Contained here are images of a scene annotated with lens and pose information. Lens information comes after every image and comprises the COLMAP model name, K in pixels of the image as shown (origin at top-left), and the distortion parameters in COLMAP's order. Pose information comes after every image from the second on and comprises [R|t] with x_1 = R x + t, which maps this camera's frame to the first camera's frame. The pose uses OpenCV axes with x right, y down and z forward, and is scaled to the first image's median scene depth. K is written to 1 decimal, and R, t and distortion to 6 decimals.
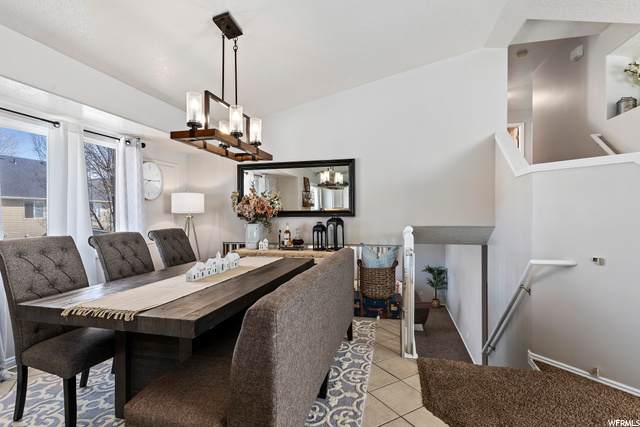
lens RADIAL K [[310.4, 0, 322.2], [0, 310.4, 214.0], [0, 0, 1]] dist [0.000296, 0.000852]
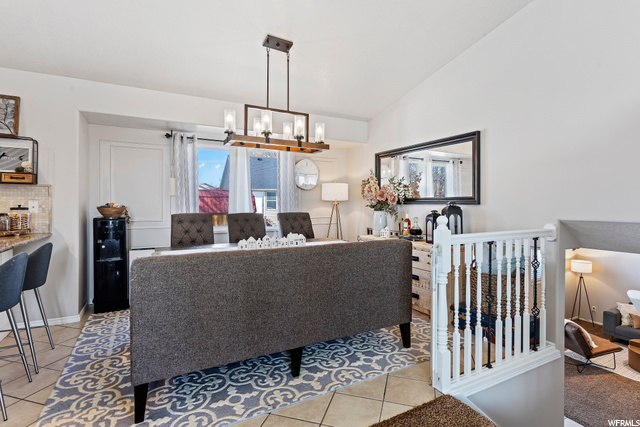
lens RADIAL K [[318.4, 0, 326.3], [0, 318.4, 200.4], [0, 0, 1]] dist [0.005680, -0.000331]
pose [[0.688619, 0.000333, -0.725123, 0.426848], [-0.008416, 0.999936, -0.007532, 0.006853], [0.725075, 0.011289, 0.688578, 0.169893]]
